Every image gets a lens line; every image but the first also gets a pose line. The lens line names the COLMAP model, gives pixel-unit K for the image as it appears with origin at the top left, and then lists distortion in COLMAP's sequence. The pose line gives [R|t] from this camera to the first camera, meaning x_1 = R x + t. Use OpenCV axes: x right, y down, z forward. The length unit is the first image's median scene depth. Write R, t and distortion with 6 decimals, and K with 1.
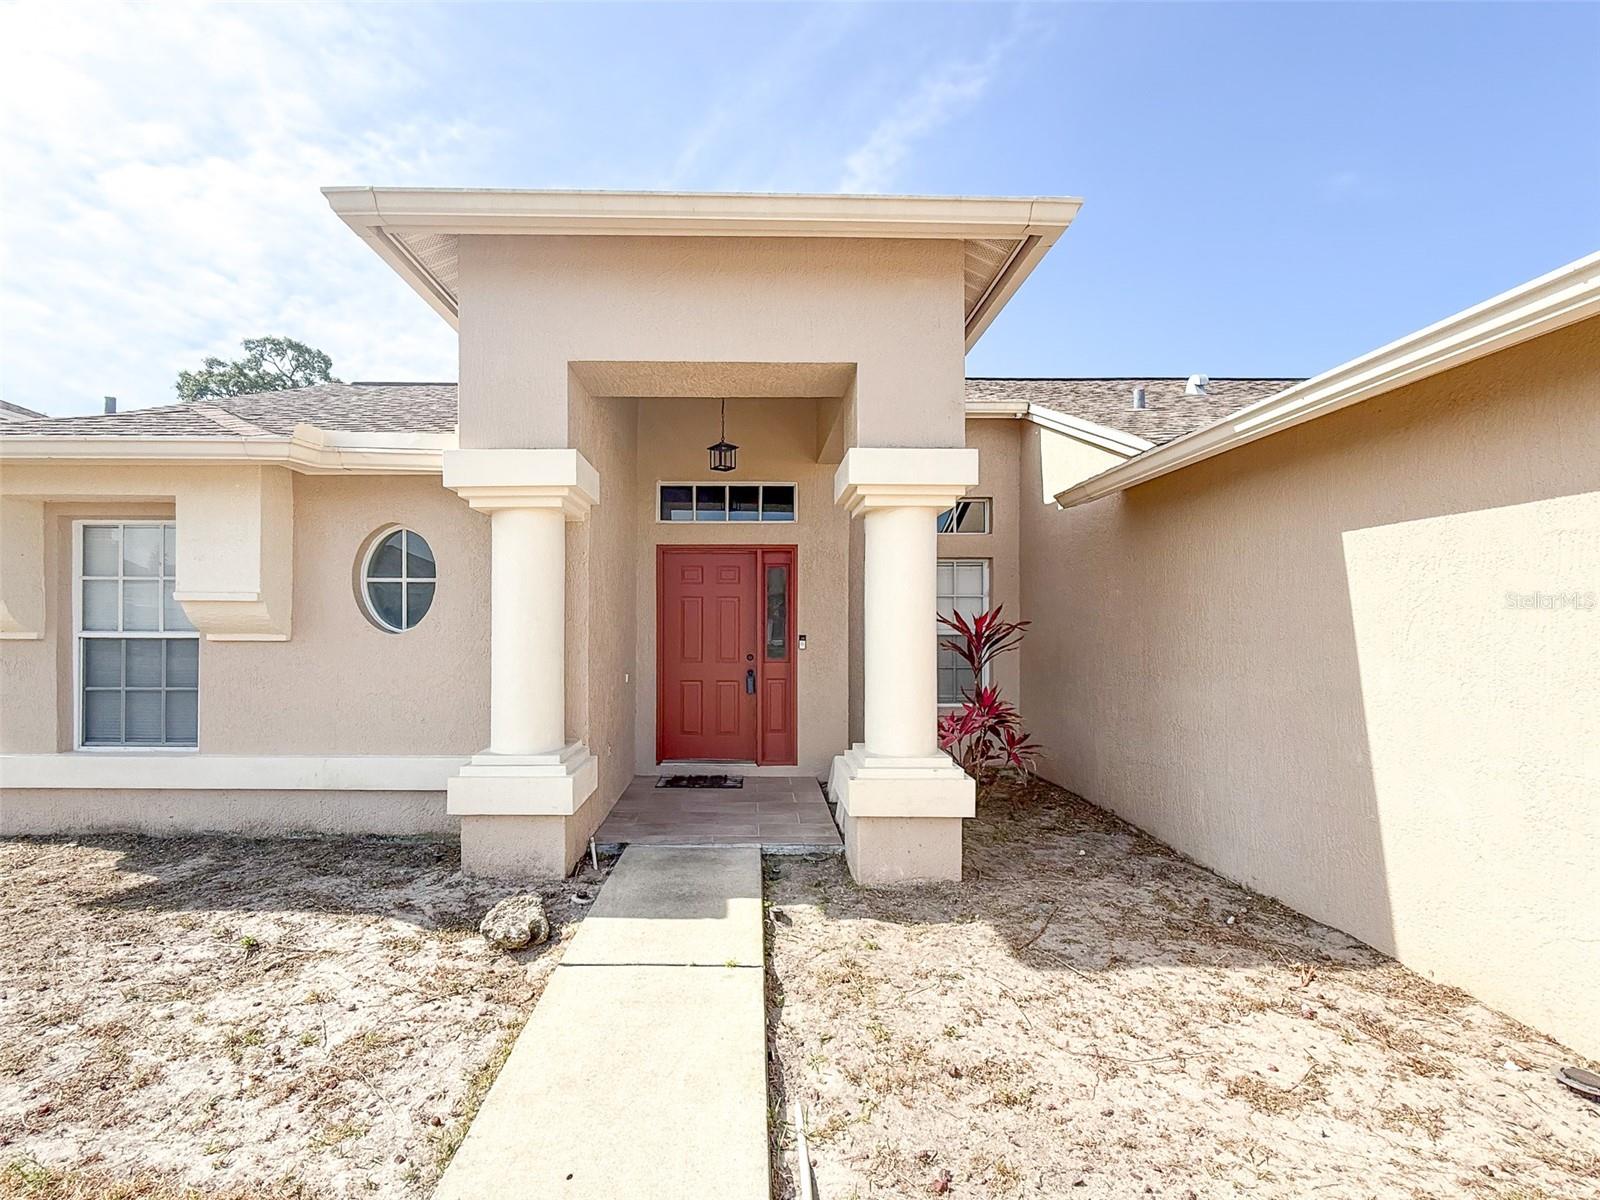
lens RADIAL K [[722.0, 0, 753.2], [0, 722.0, 616.5], [0, 0, 1]] dist [0.000323, 0.000622]
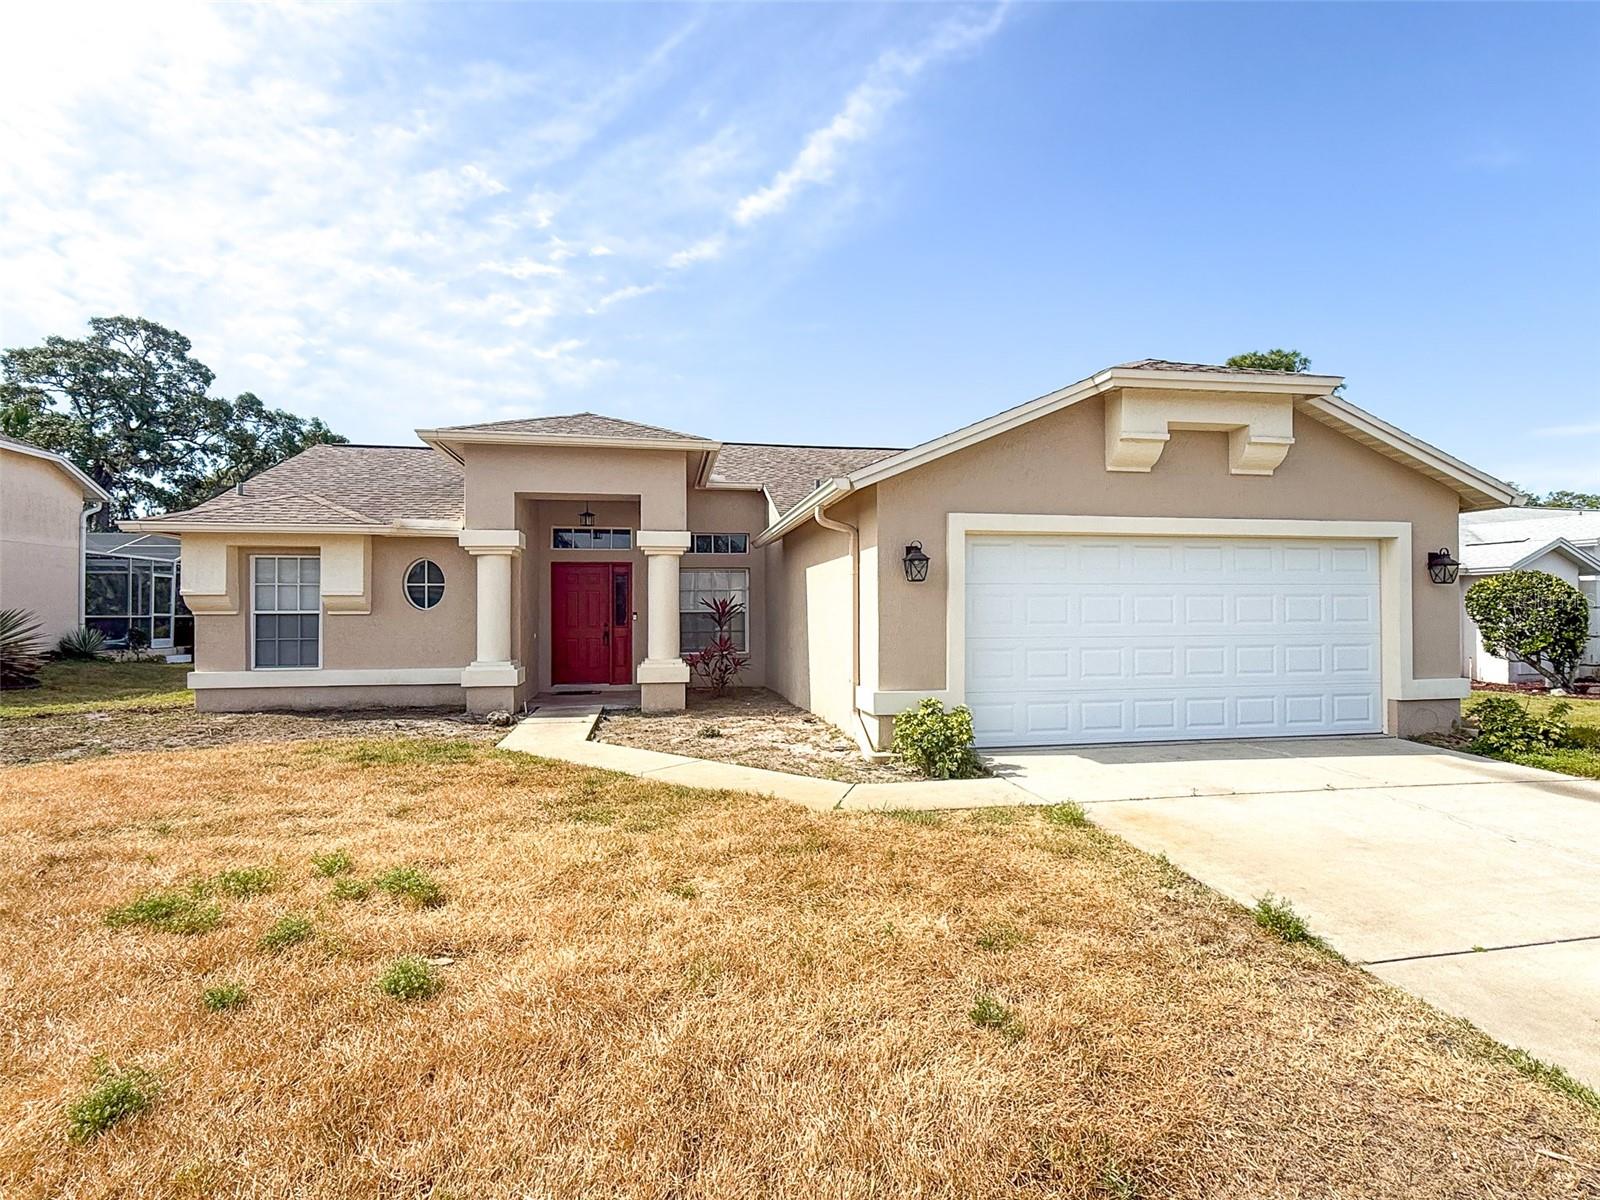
lens RADIAL K [[825.9, 0, 800.9], [0, 825.9, 595.6], [0, 0, 1]] dist [0.002724, 0.006753]
pose [[0.984580, -0.005266, 0.174856, 0.158357], [0.007300, 0.999913, -0.010994, 0.014728], [-0.174783, 0.012101, 0.984533, -1.519217]]
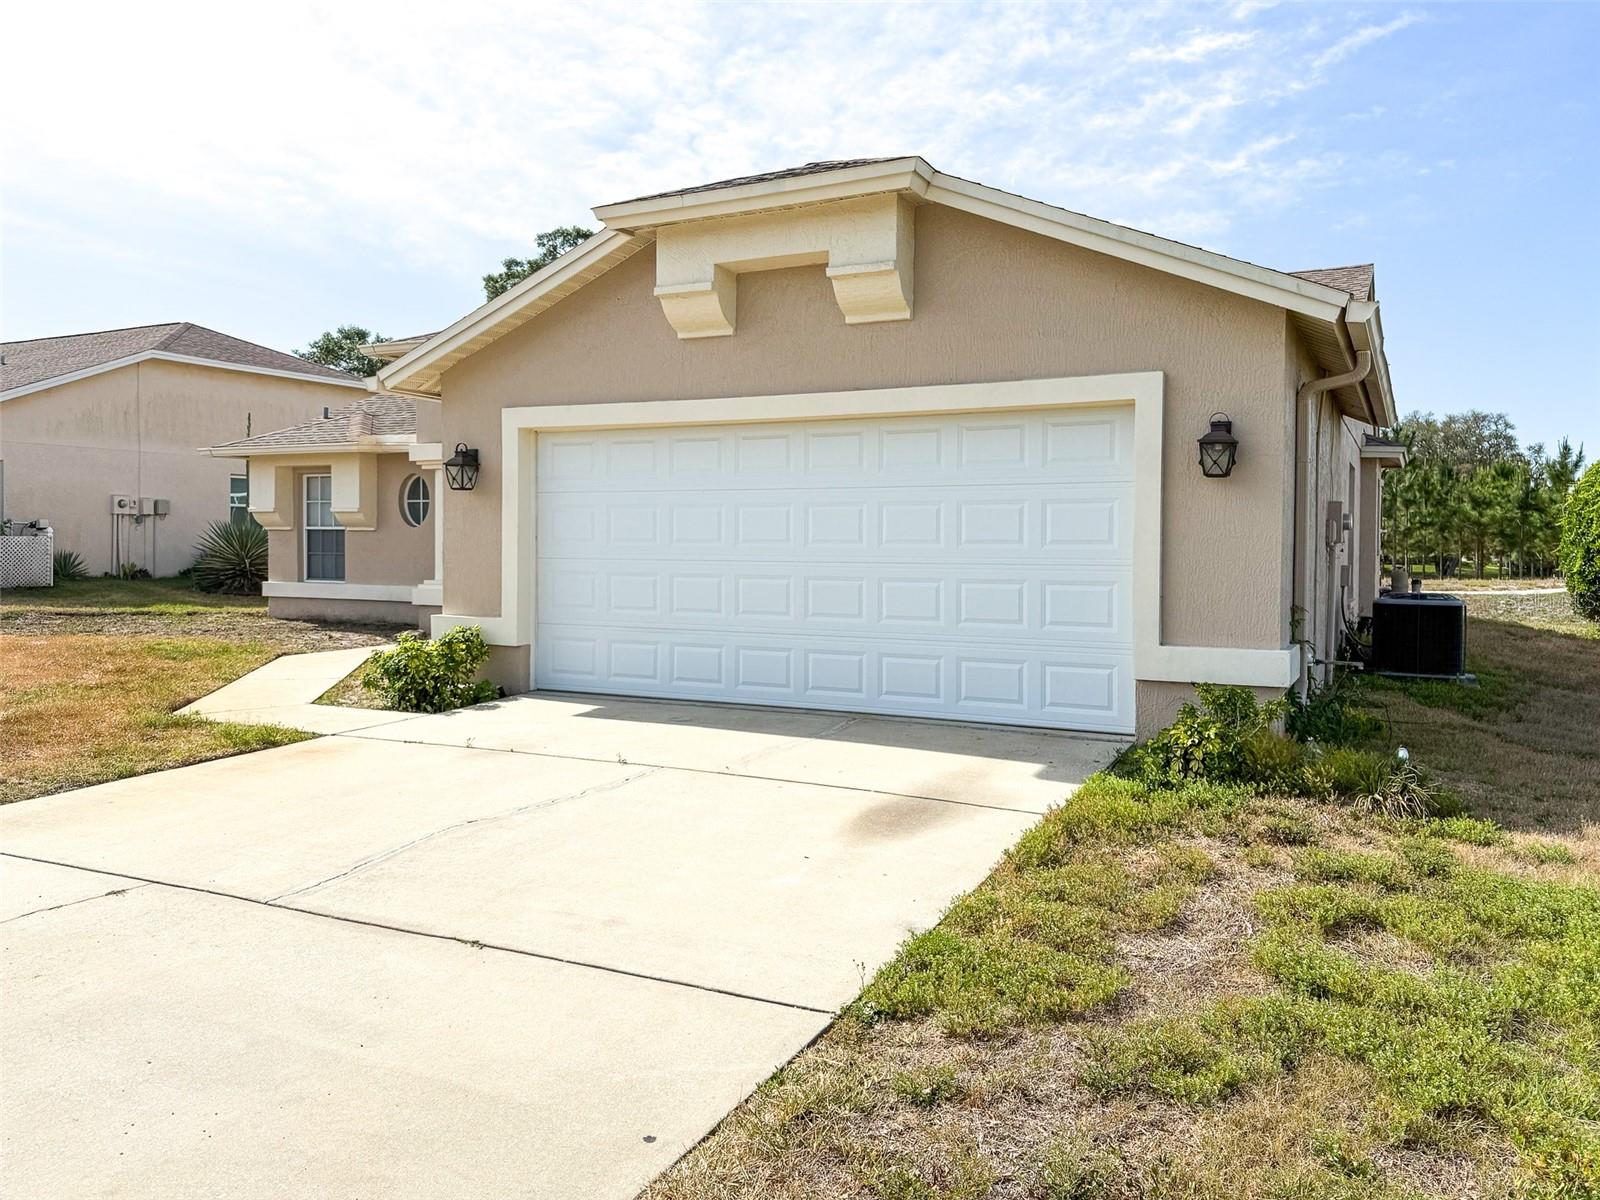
lens RADIAL K [[1180.6, 0, 812.3], [0, 1180.6, 541.9], [0, 0, 1]] dist [0.028972, 0.000196]
pose [[0.896703, 0.001822, -0.442628, 1.986758], [0.000831, 0.999983, 0.005799, 0.046684], [0.442631, -0.005568, 0.896686, -1.504552]]
